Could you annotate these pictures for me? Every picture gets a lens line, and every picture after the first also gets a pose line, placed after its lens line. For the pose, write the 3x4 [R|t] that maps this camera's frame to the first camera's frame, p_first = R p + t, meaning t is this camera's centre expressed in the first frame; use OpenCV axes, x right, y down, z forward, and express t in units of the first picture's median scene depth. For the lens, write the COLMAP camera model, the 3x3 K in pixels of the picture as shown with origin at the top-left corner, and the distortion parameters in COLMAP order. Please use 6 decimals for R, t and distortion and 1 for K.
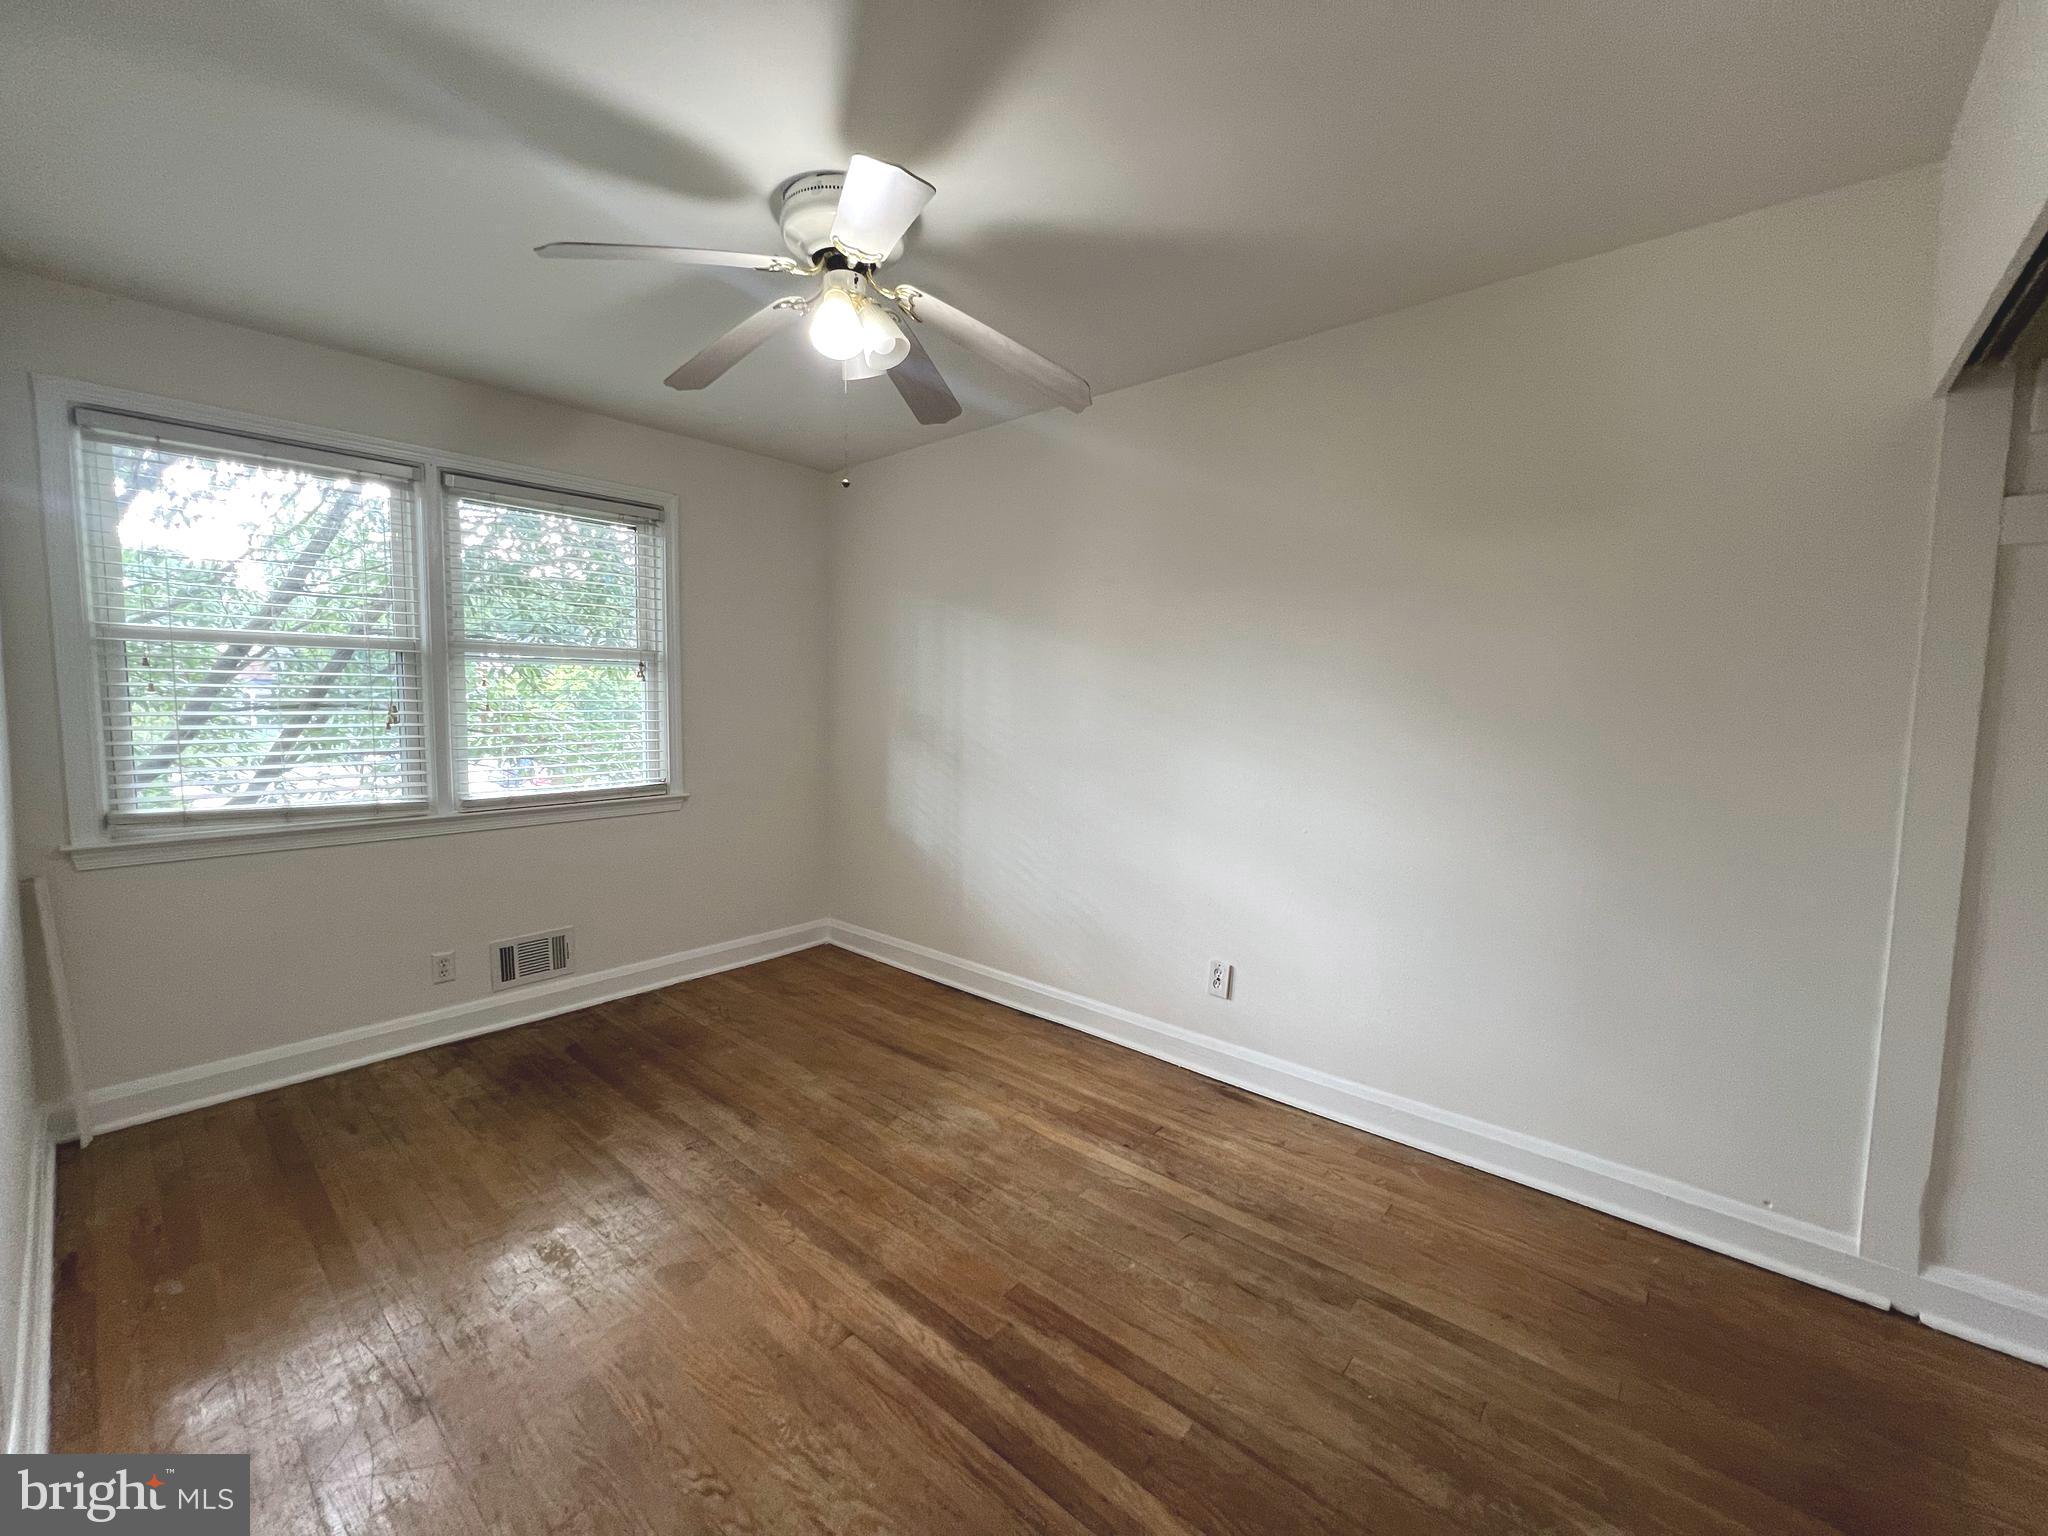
lens RADIAL K [[825.0, 0, 1022.1], [0, 825.0, 764.9], [0, 0, 1]] dist [-0.001403, 0.000193]
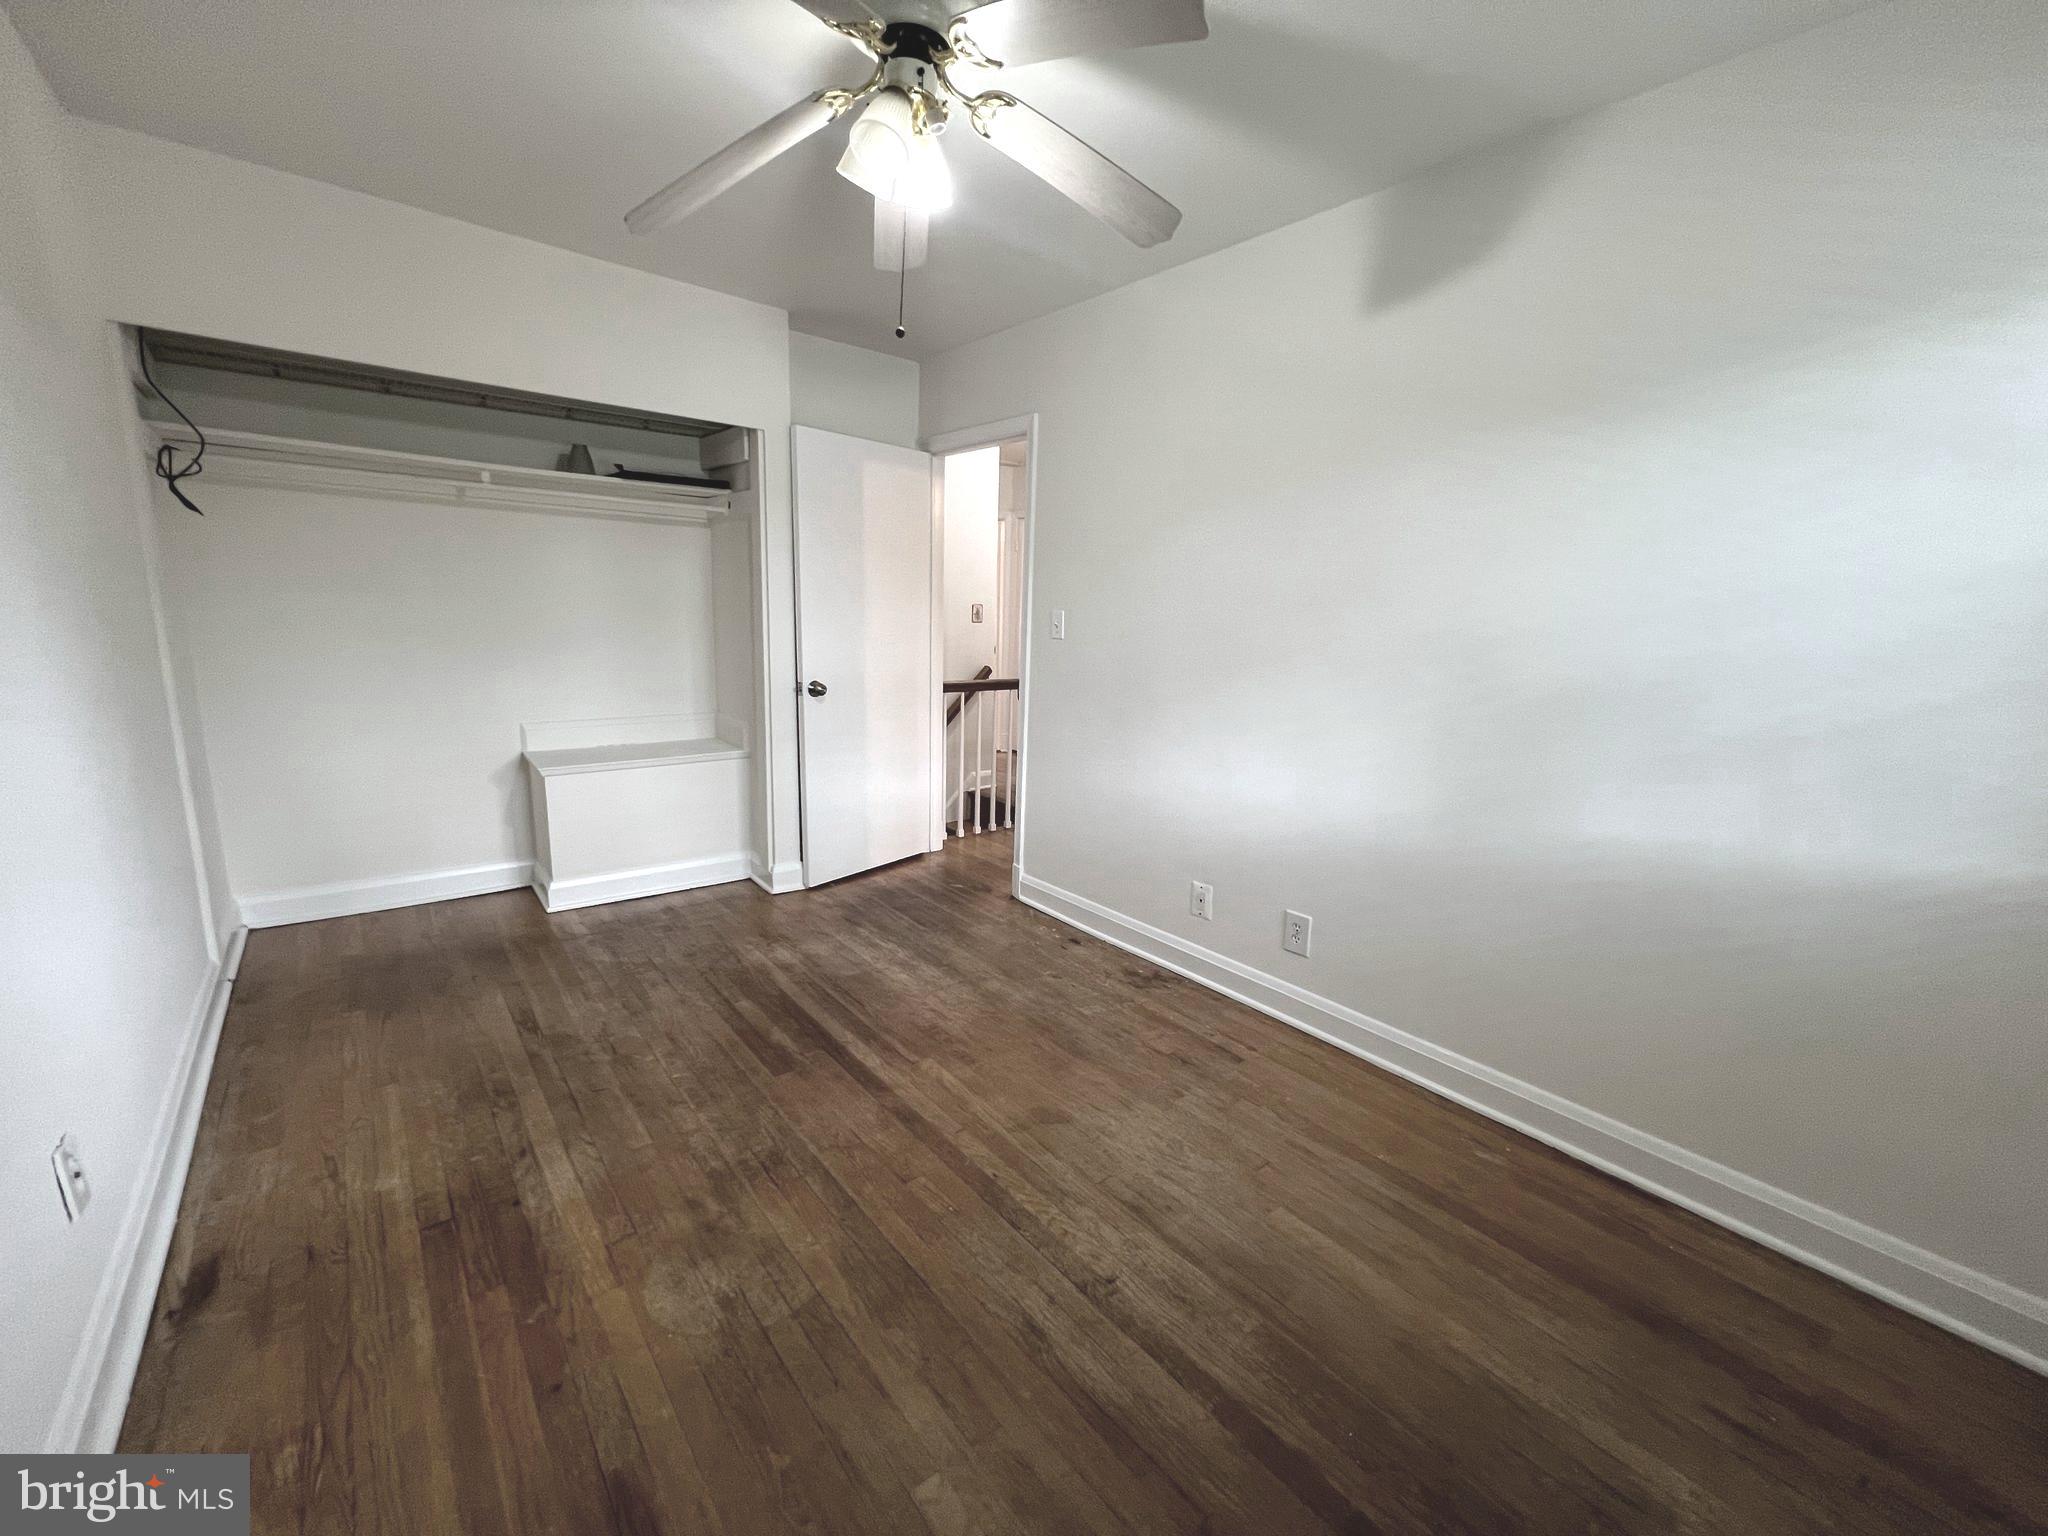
lens RADIAL K [[823.3, 0, 1024.0], [0, 823.3, 768.0], [0, 0, 1]] dist [-0.003083, 0.000545]
pose [[-0.984985, -0.081075, 0.152419, -0.434397], [-0.036578, 0.960831, 0.274711, -0.134285], [-0.168721, 0.265012, -0.949369, 1.667666]]
